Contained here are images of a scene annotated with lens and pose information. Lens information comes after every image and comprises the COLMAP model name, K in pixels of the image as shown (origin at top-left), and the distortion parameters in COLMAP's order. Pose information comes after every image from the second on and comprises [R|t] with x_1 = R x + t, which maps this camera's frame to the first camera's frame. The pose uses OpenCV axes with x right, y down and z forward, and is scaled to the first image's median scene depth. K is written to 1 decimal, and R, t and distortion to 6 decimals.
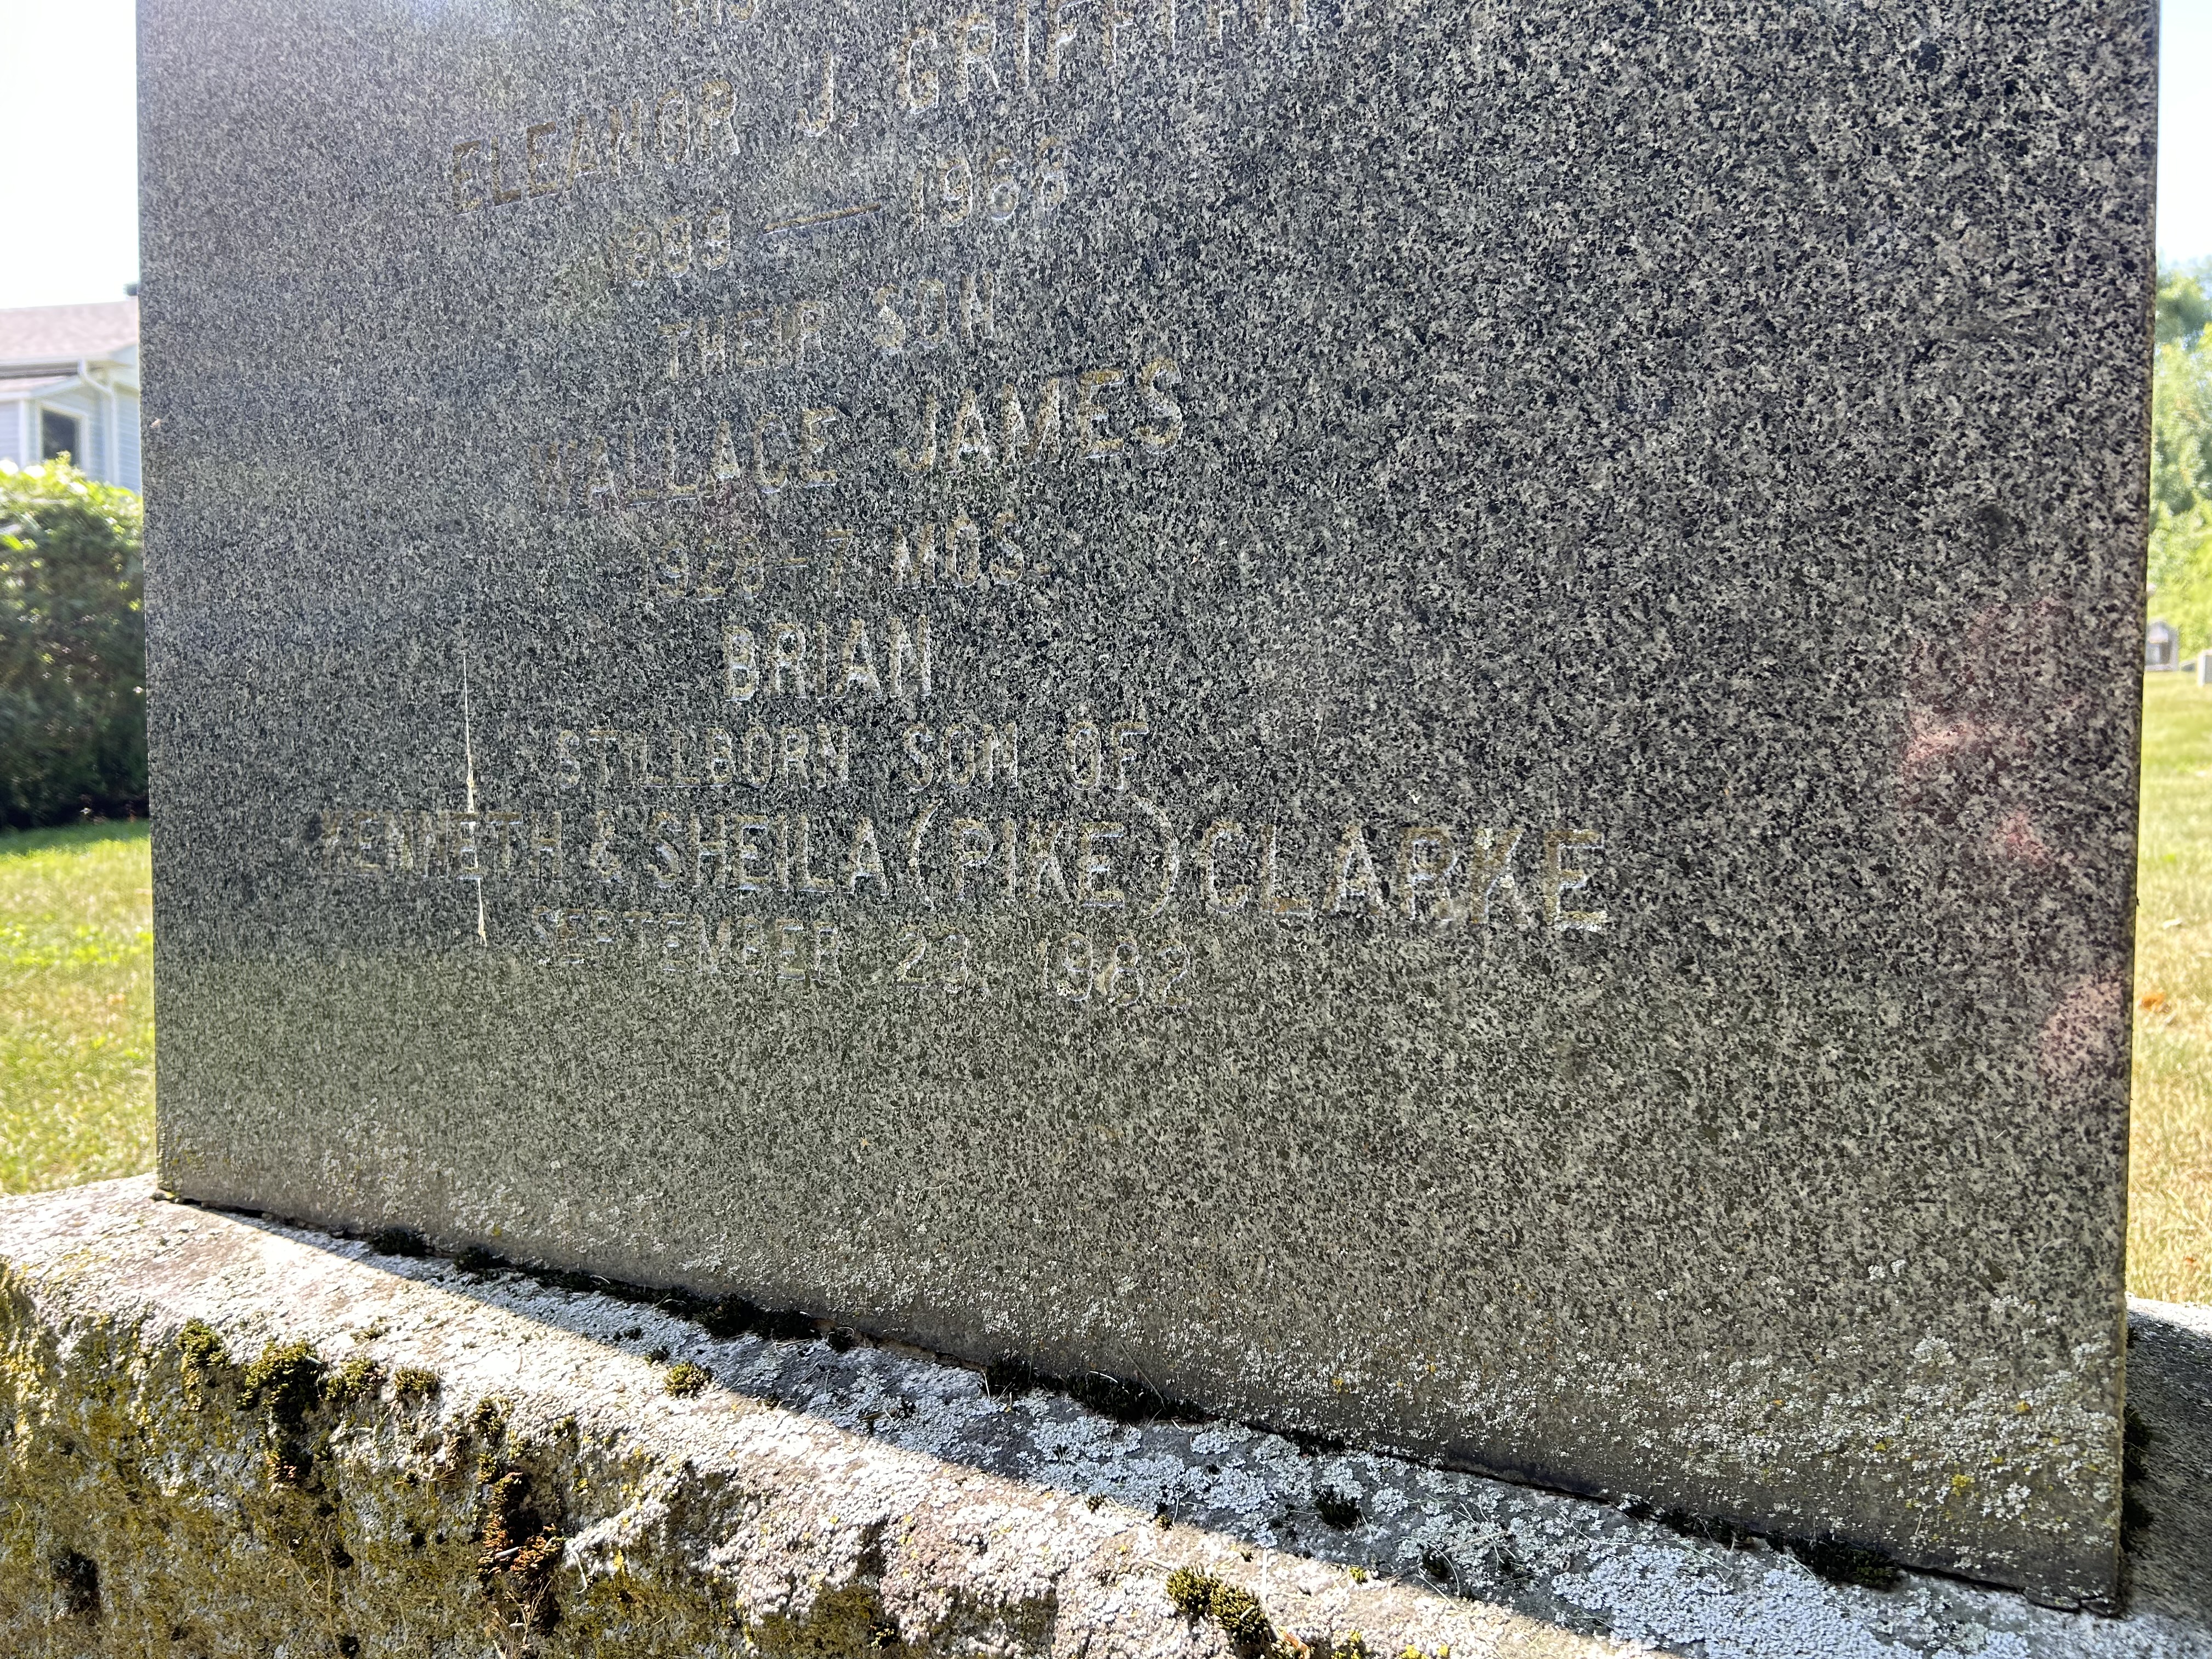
lens RADIAL K [[1677.7, 0, 1111.4], [0, 1677.7, 830.8], [0, 0, 1]] dist [0.044712, -0.058680]
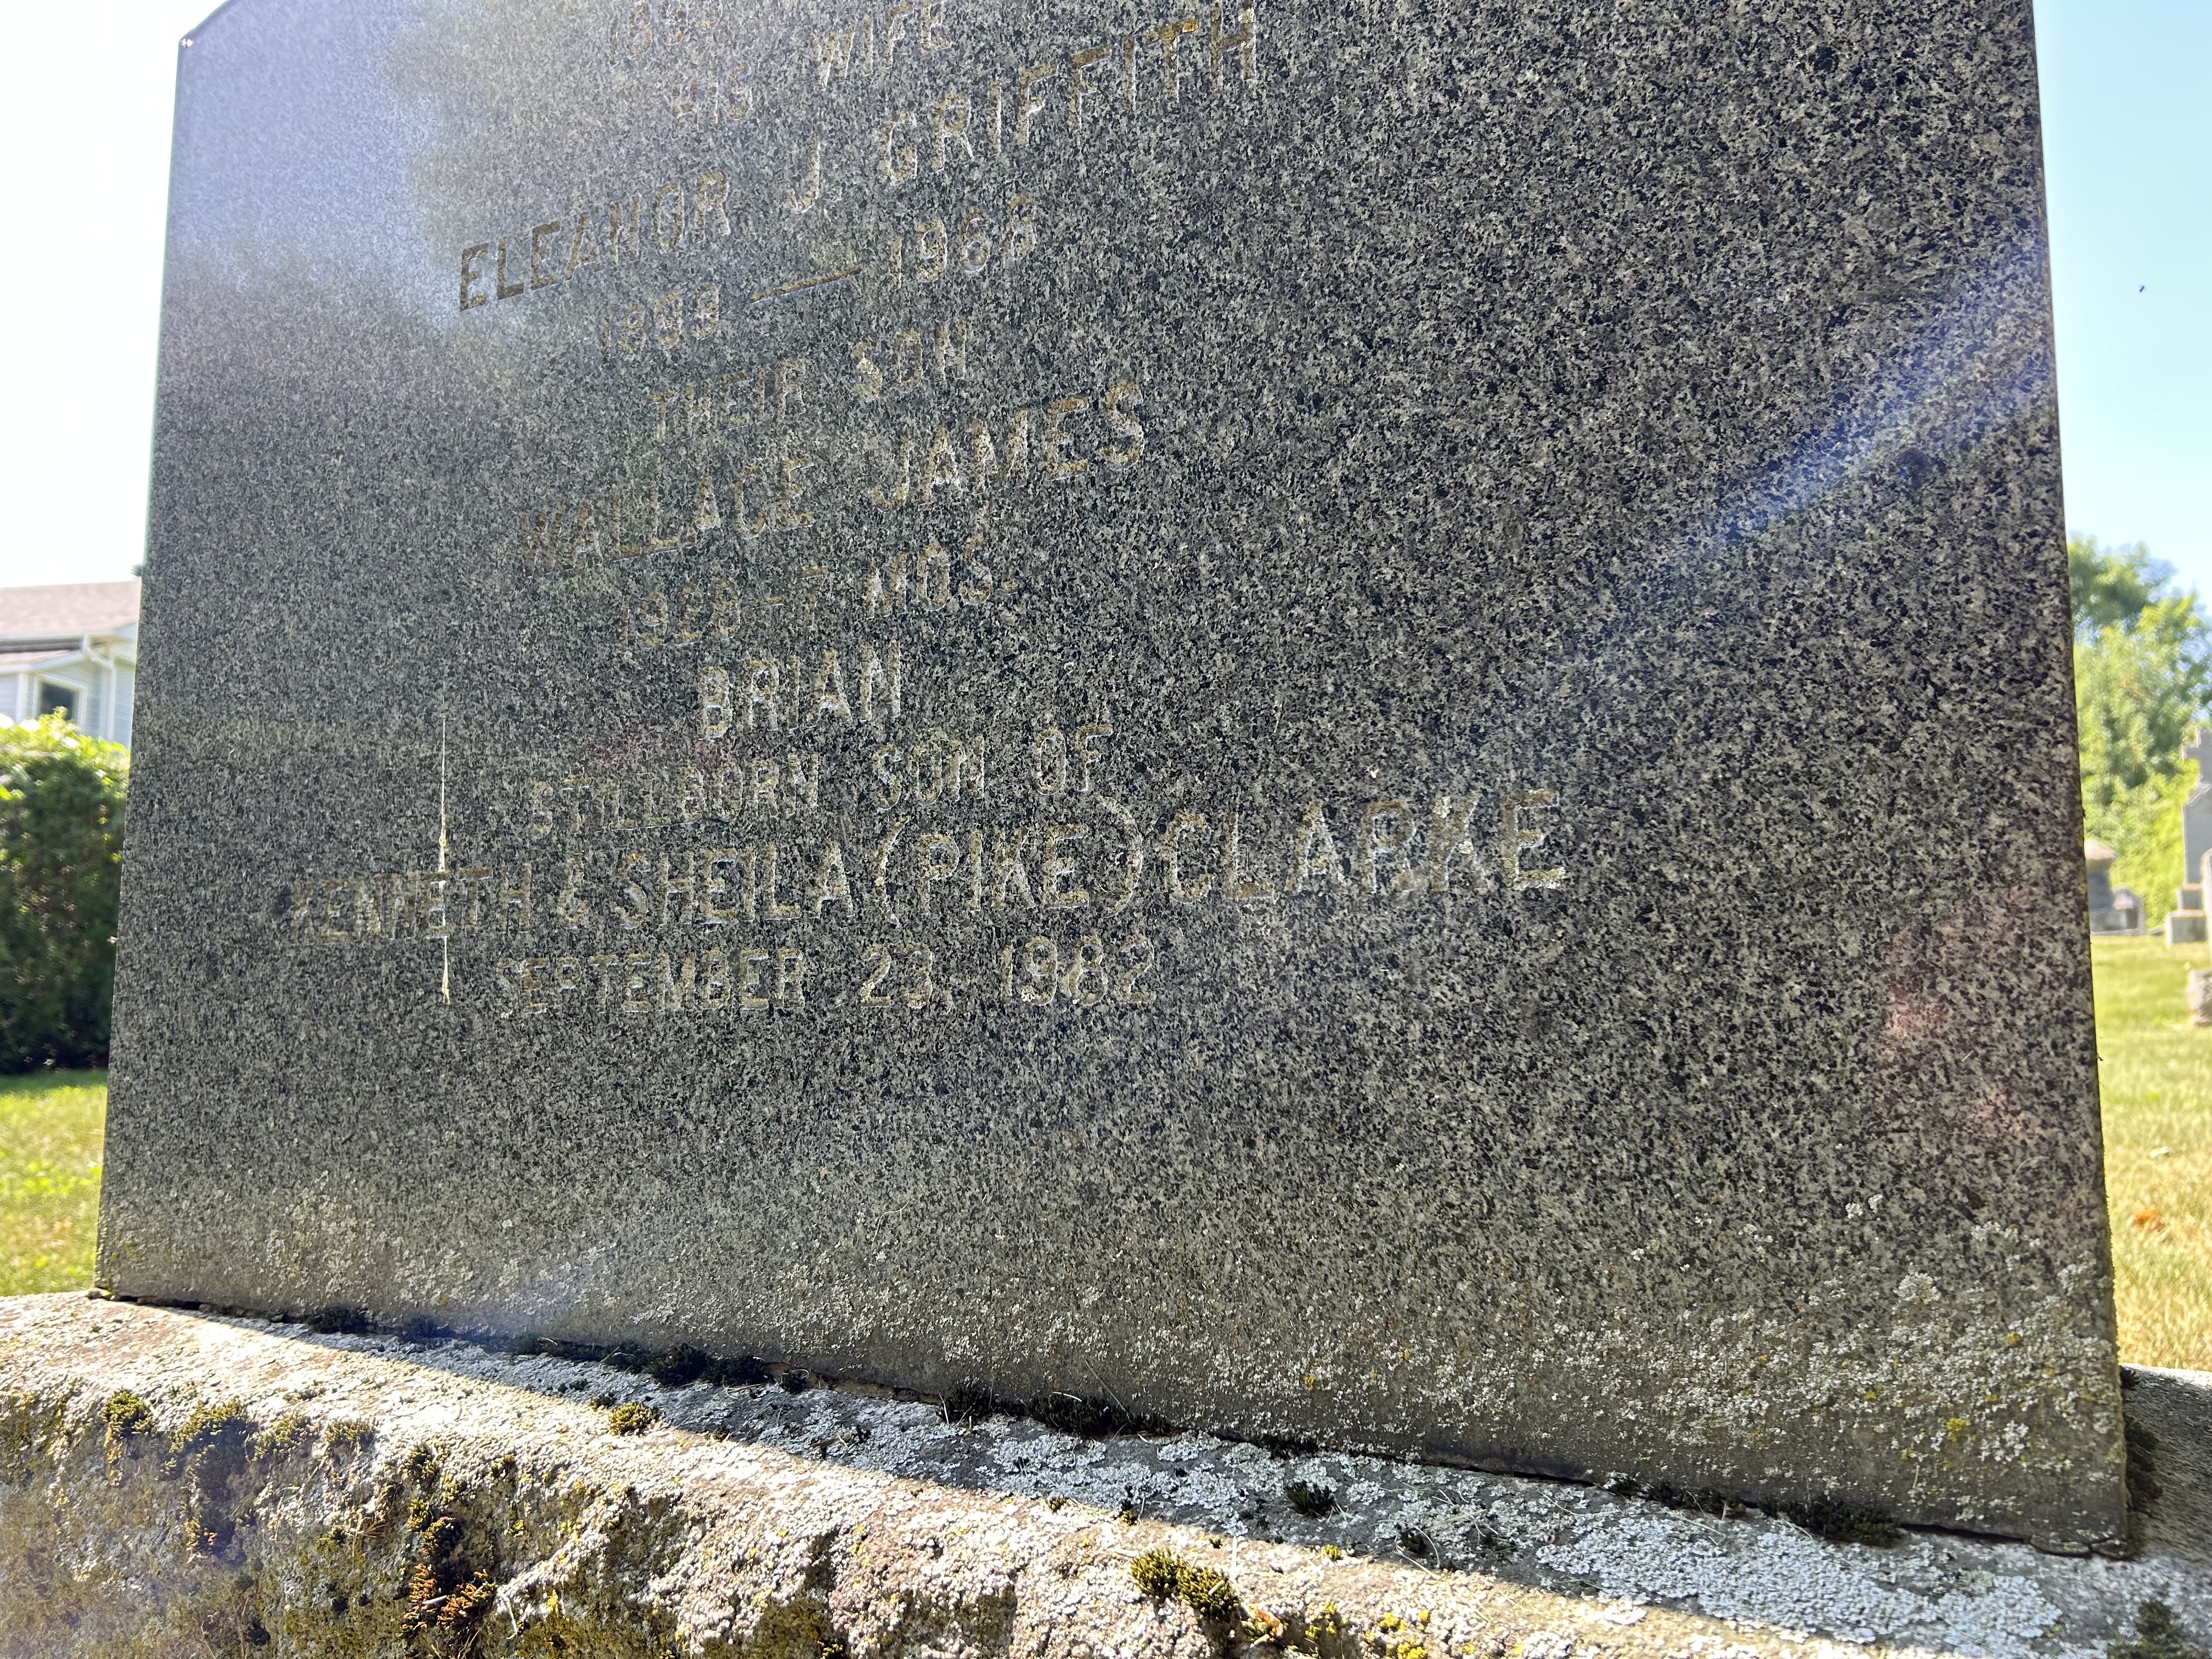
lens RADIAL K [[1677.7, 0, 1094.7], [0, 1677.7, 844.9], [0, 0, 1]] dist [0.044712, -0.058680]
pose [[0.999989, 0.000656, 0.004718, 0.005986], [0.000068, 0.988395, -0.151909, 0.150158], [-0.004763, 0.151907, 0.988383, 0.001851]]
